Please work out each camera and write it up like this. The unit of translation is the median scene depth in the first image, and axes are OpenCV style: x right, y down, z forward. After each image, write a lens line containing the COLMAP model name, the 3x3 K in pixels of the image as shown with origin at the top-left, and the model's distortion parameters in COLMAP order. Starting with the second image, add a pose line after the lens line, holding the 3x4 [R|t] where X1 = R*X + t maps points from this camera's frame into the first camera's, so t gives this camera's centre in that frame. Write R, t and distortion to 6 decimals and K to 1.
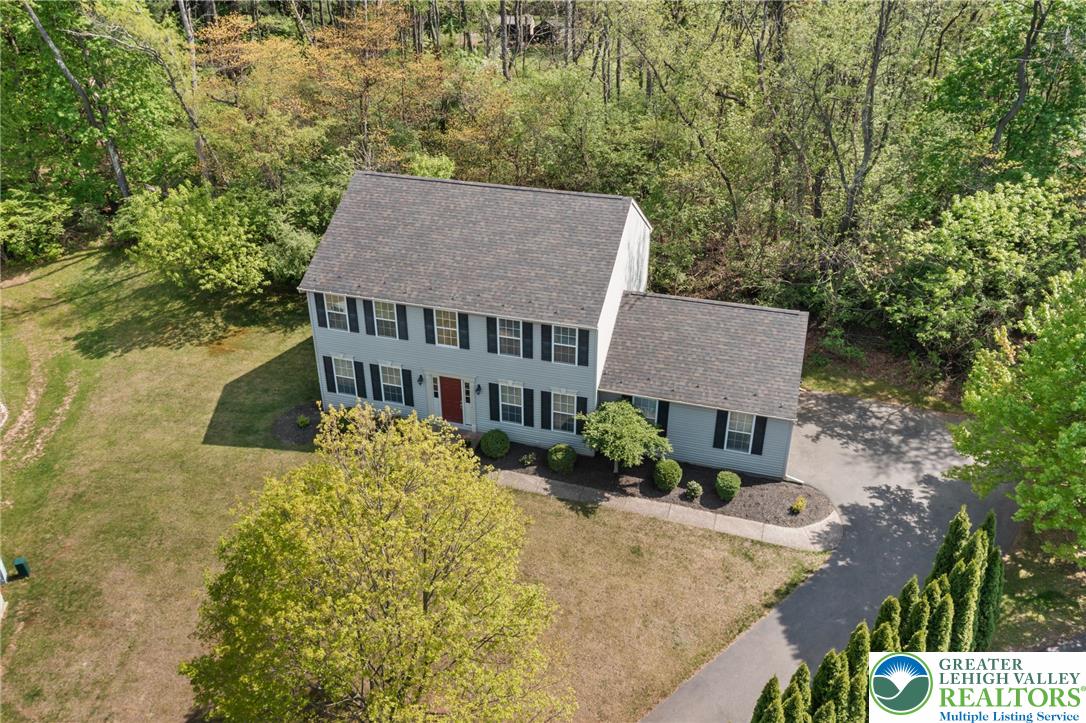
lens RADIAL K [[862.4, 0, 546.6], [0, 862.4, 359.6], [0, 0, 1]] dist [-0.007165, -0.006378]
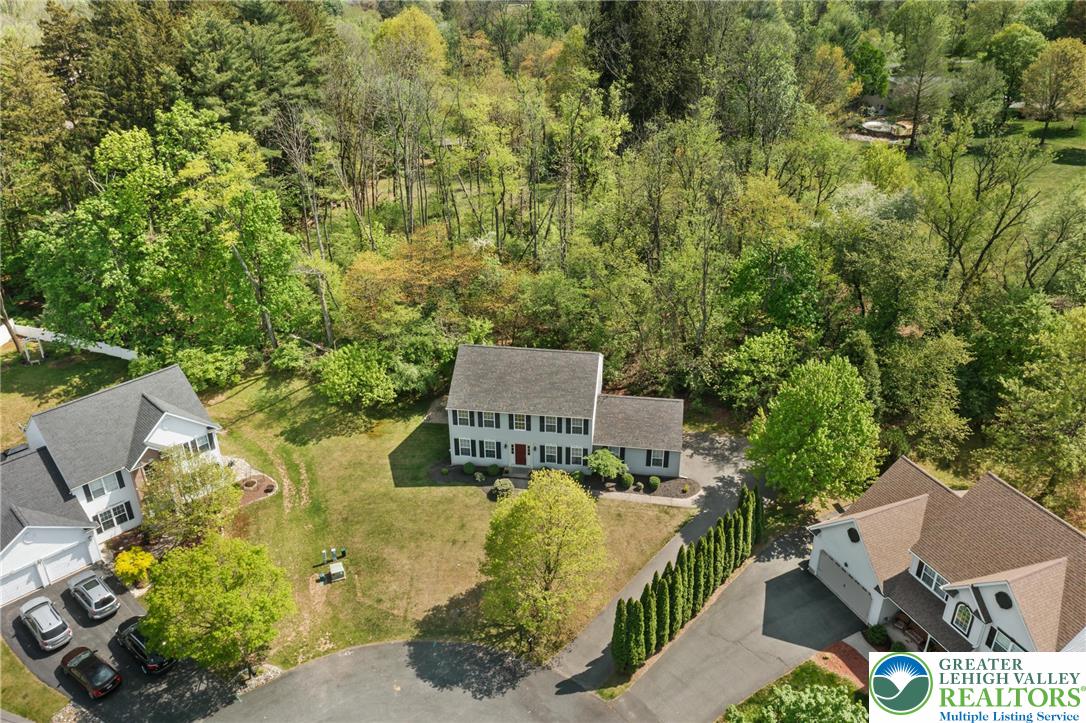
lens RADIAL K [[862.4, 0, 546.6], [0, 862.4, 359.6], [0, 0, 1]] dist [-0.007165, -0.006378]
pose [[0.987577, -0.078861, 0.135917, -0.329325], [0.079173, 0.996856, 0.003121, -0.192286], [-0.135736, 0.007679, 0.990715, -1.125824]]
